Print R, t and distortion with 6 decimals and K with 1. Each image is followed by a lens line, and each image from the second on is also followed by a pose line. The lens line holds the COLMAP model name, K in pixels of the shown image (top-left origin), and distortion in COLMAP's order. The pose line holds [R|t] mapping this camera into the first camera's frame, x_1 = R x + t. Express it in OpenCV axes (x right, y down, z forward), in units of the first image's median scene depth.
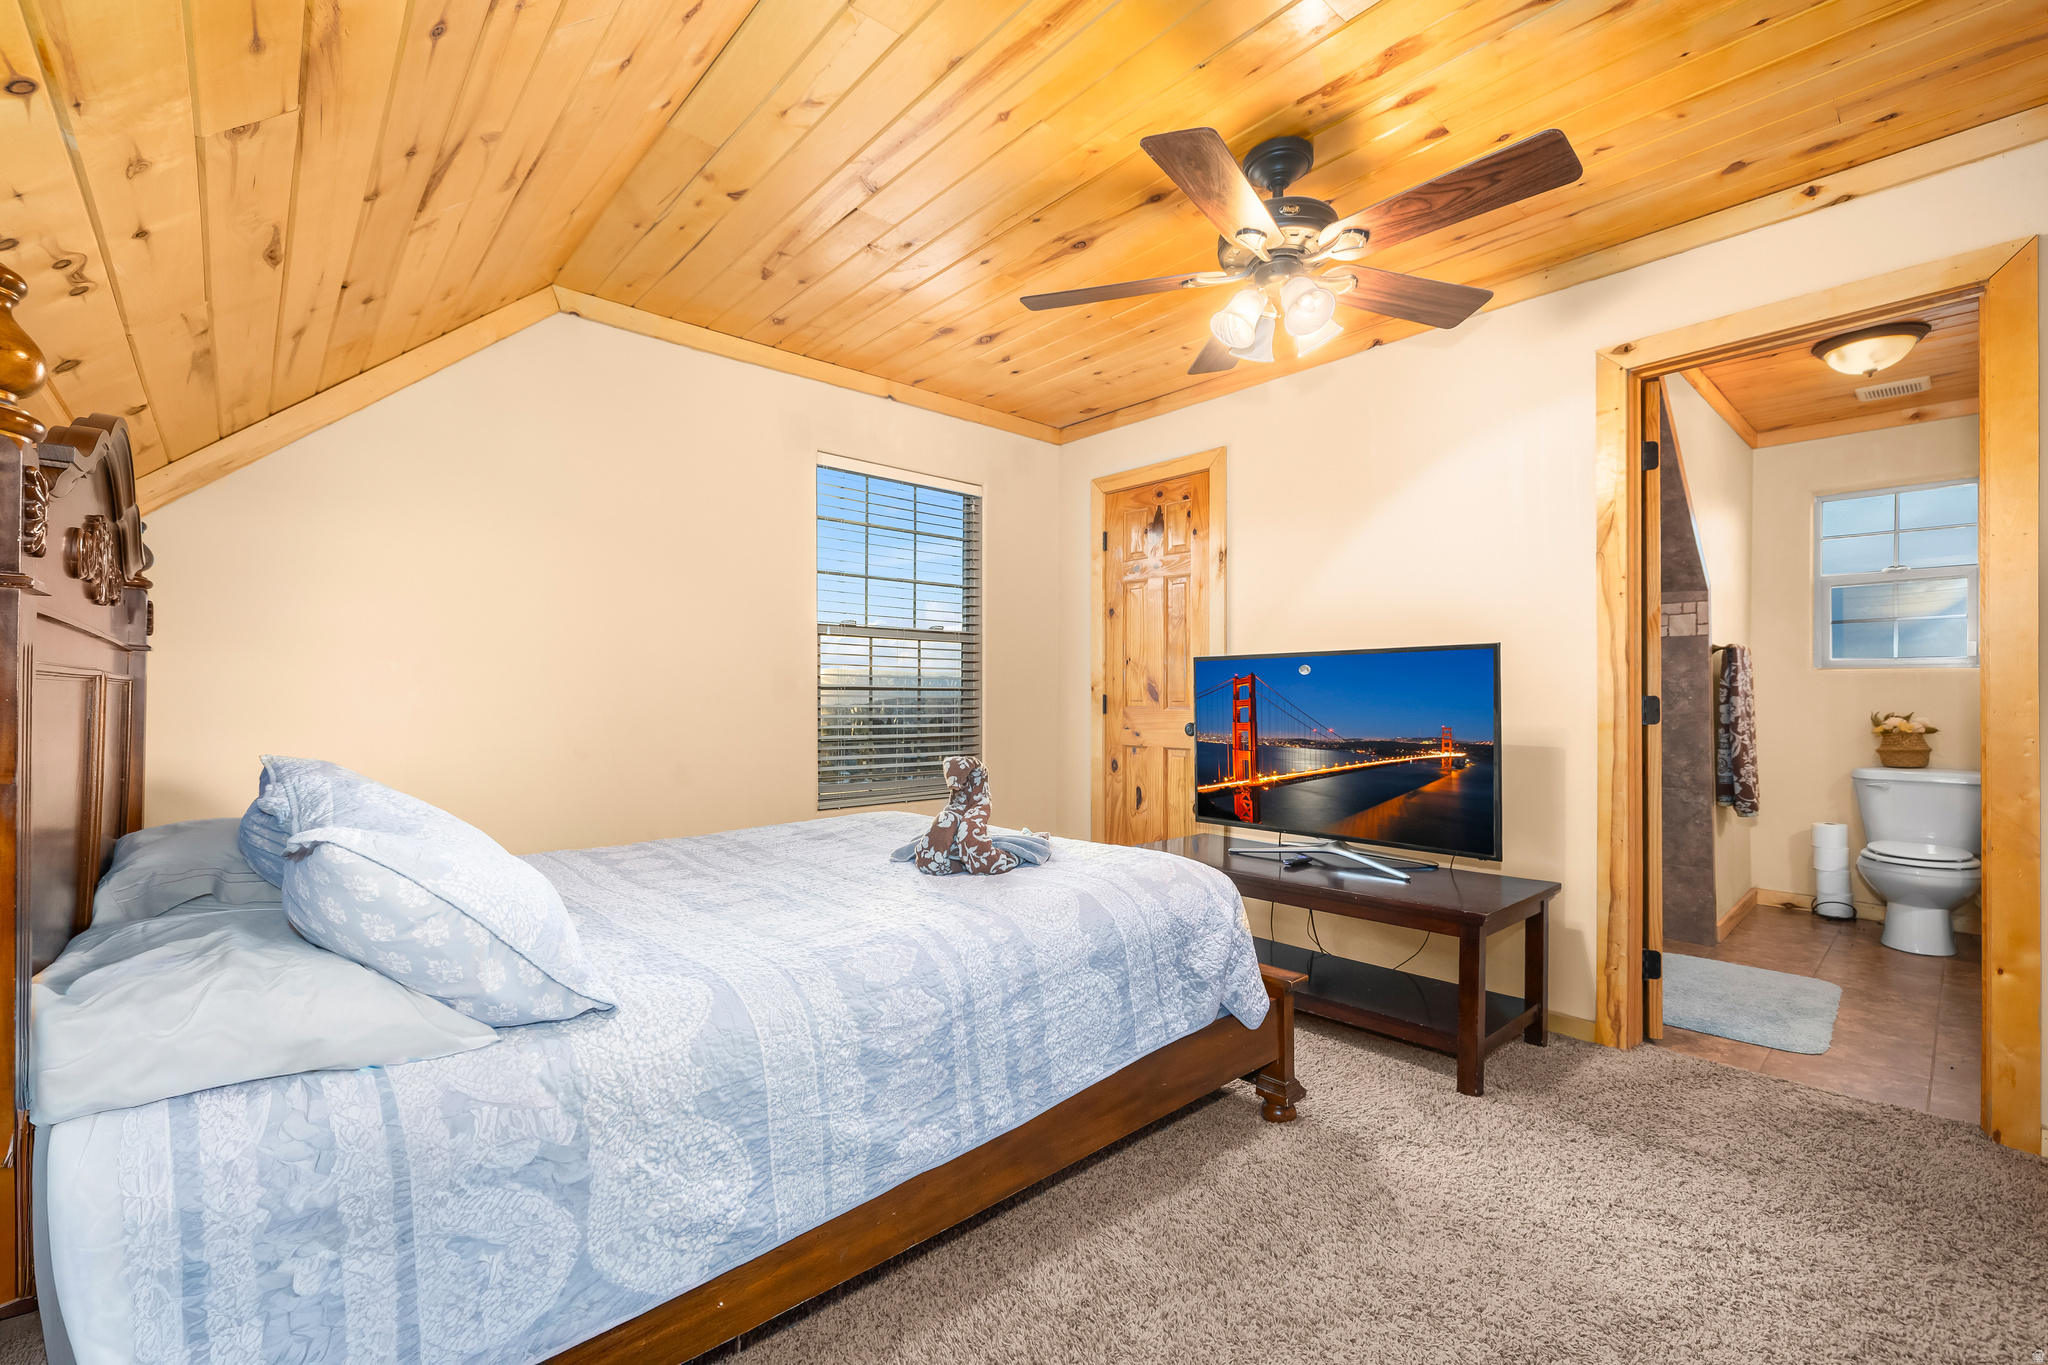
lens RADIAL K [[876.5, 0, 1007.9], [0, 876.5, 688.5], [0, 0, 1]] dist [-0.000095, -0.000147]
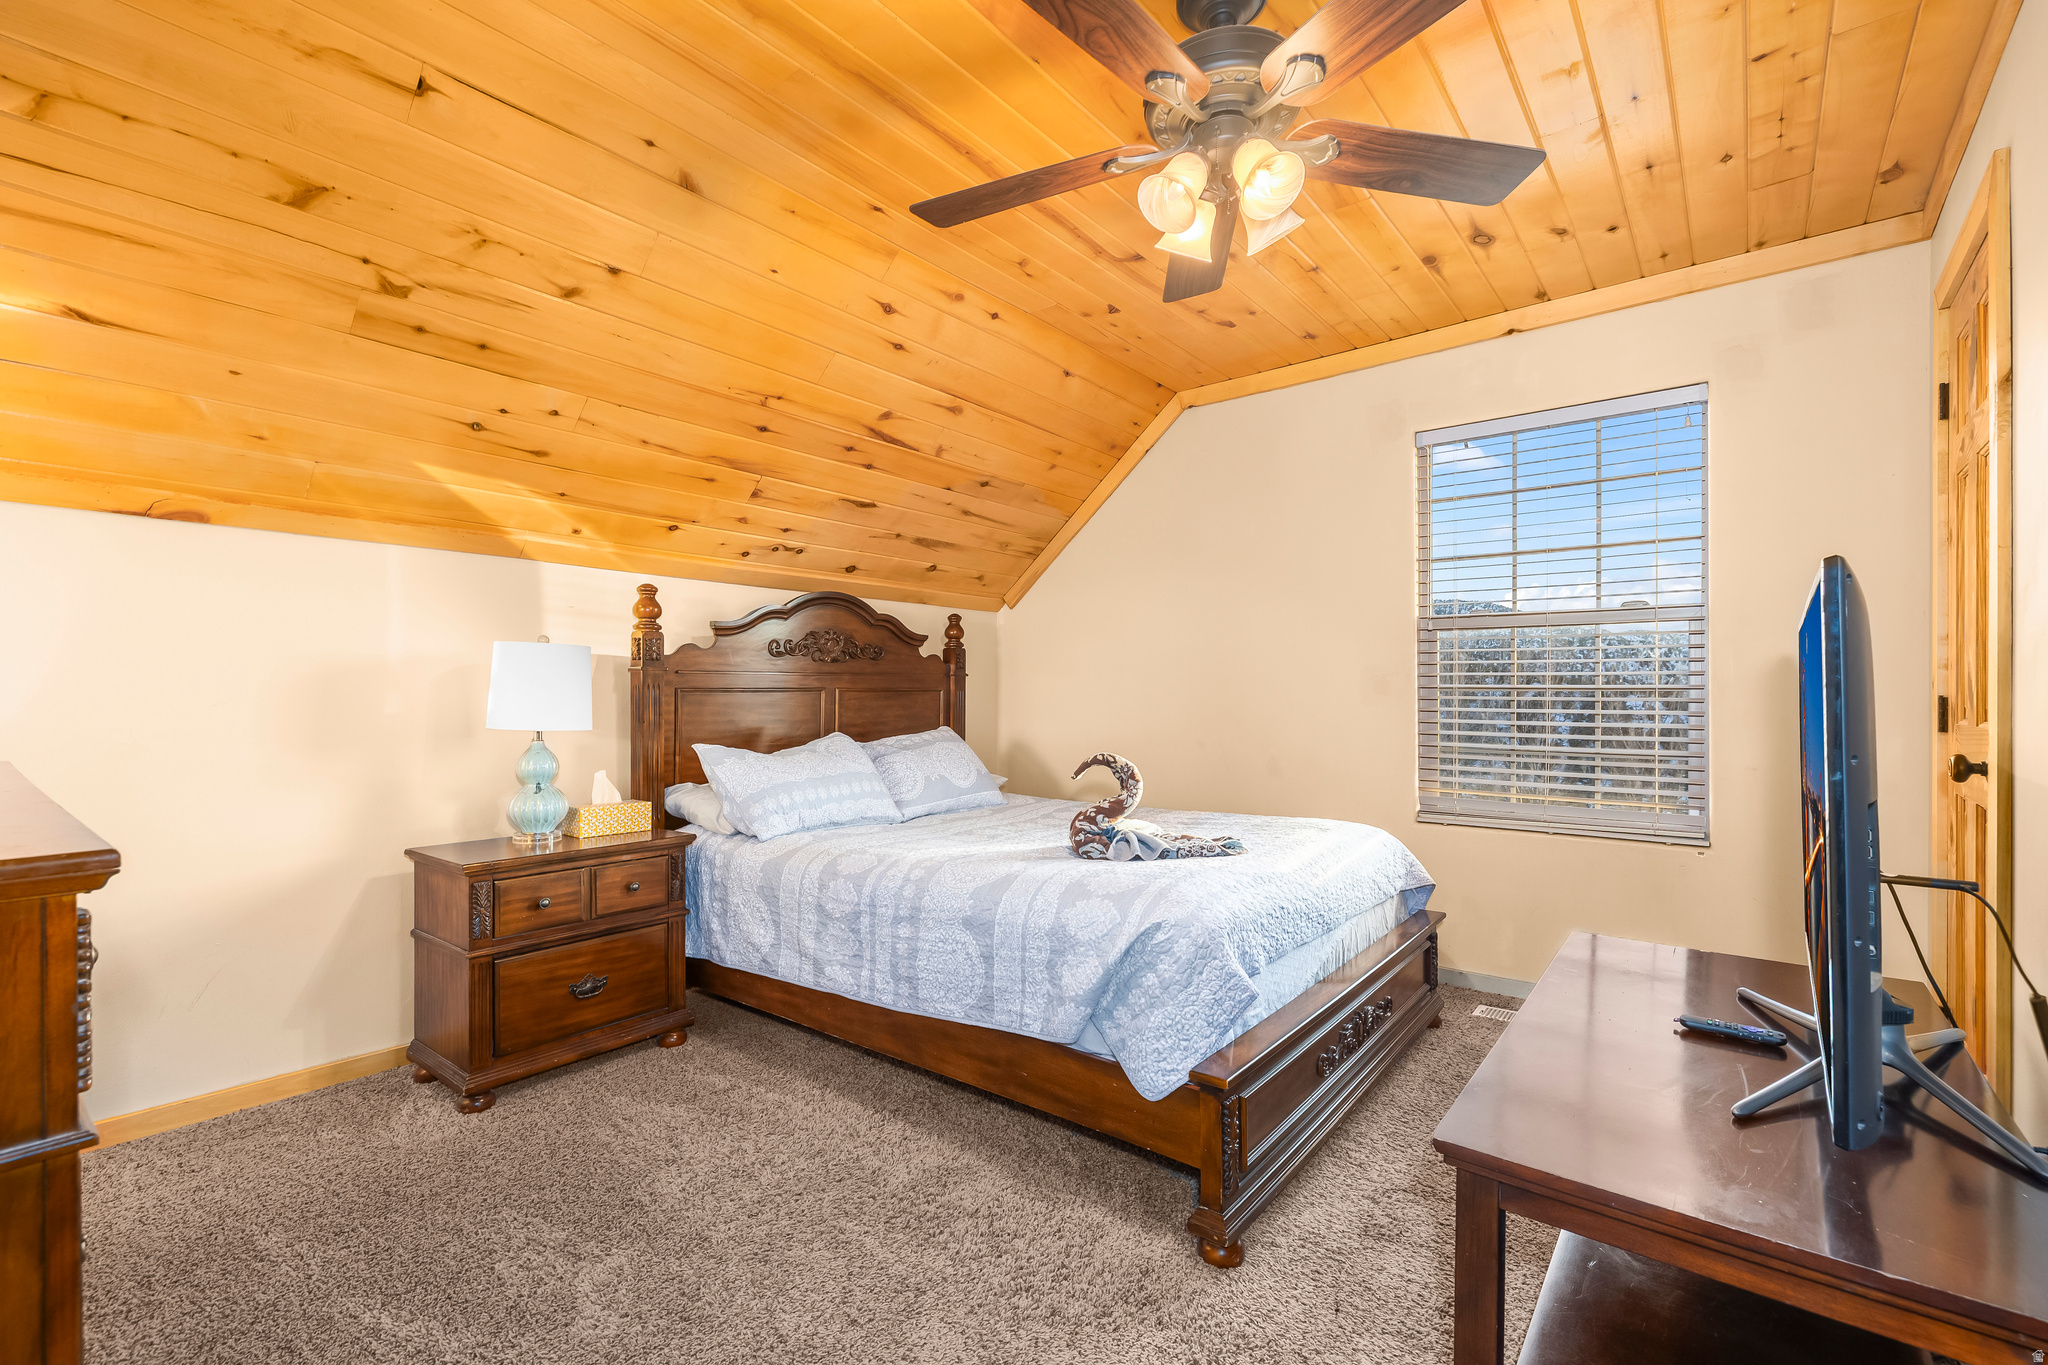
lens RADIAL K [[876.5, 0, 1007.9], [0, 876.5, 688.5], [0, 0, 1]] dist [-0.000095, -0.000147]
pose [[0.156478, -0.011577, -0.987614, 0.411649], [0.009193, 0.999905, -0.010264, 0.002976], [0.987639, -0.007473, 0.156569, 0.282345]]
